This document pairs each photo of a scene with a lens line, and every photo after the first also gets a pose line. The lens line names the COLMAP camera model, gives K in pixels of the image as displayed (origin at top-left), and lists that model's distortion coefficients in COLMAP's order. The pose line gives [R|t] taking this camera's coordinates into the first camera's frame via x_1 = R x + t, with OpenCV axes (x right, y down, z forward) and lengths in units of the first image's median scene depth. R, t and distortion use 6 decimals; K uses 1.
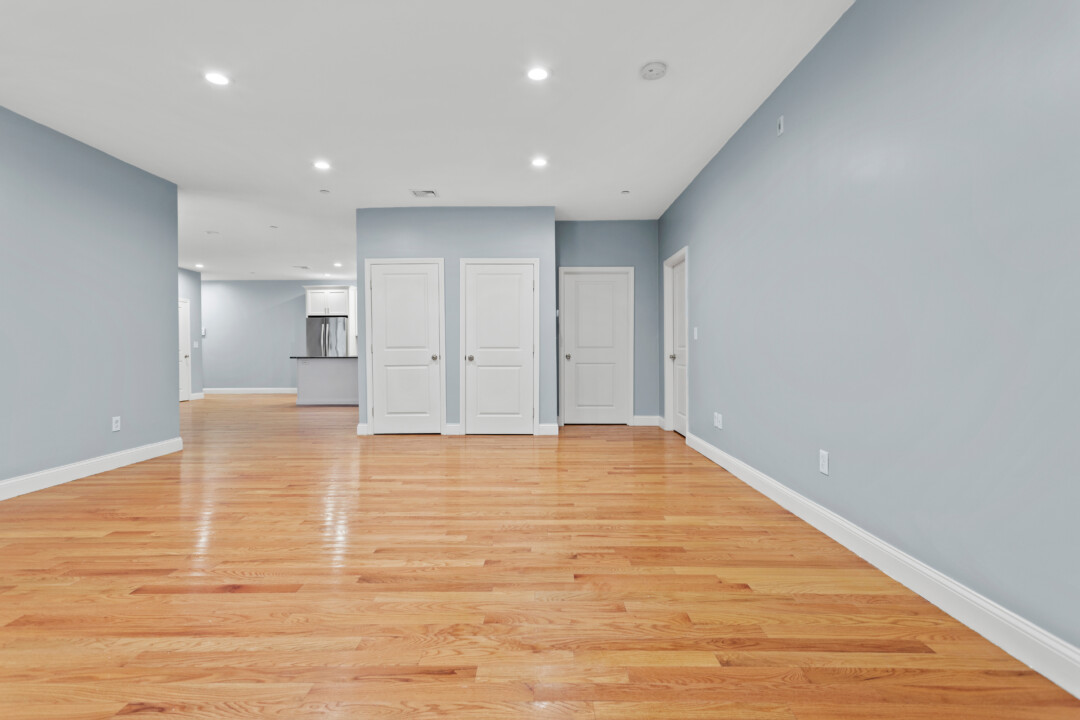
lens RADIAL K [[514.2, 0, 537.3], [0, 514.2, 351.8], [0, 0, 1]] dist [0.002473, 0.000501]
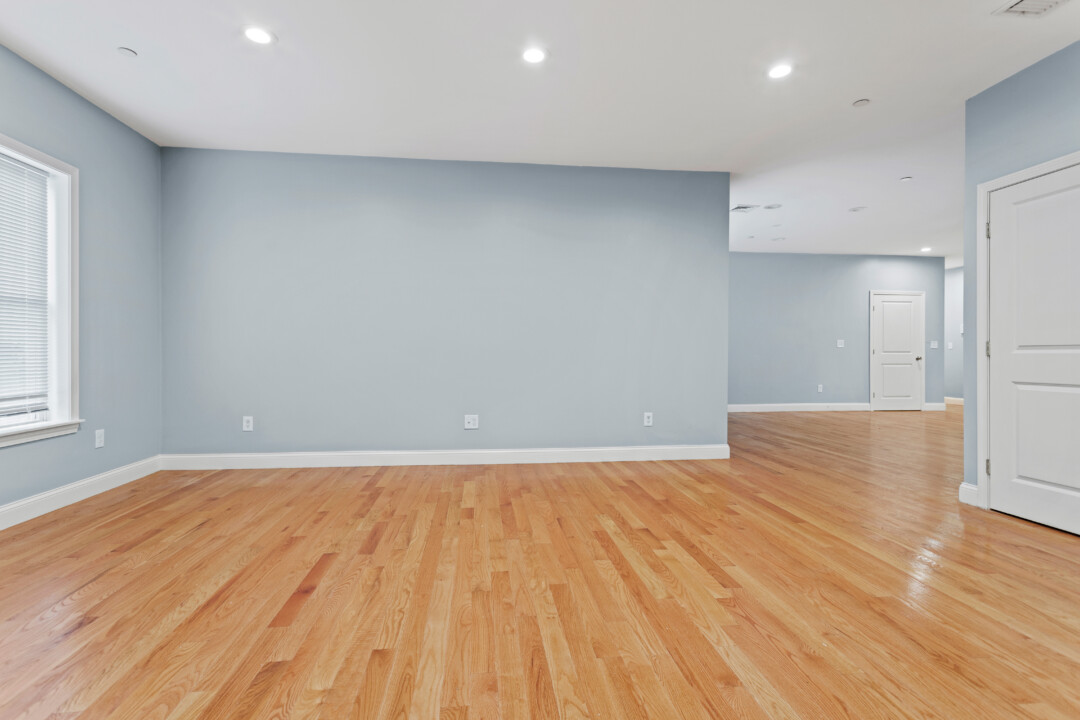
lens RADIAL K [[514.2, 0, 537.3], [0, 514.2, 351.8], [0, 0, 1]] dist [0.002473, 0.000501]
pose [[0.121342, 0.004142, -0.992602, 0.337351], [-0.006535, 0.999973, 0.003373, -0.003457], [0.992589, 0.006078, 0.121366, 1.013395]]
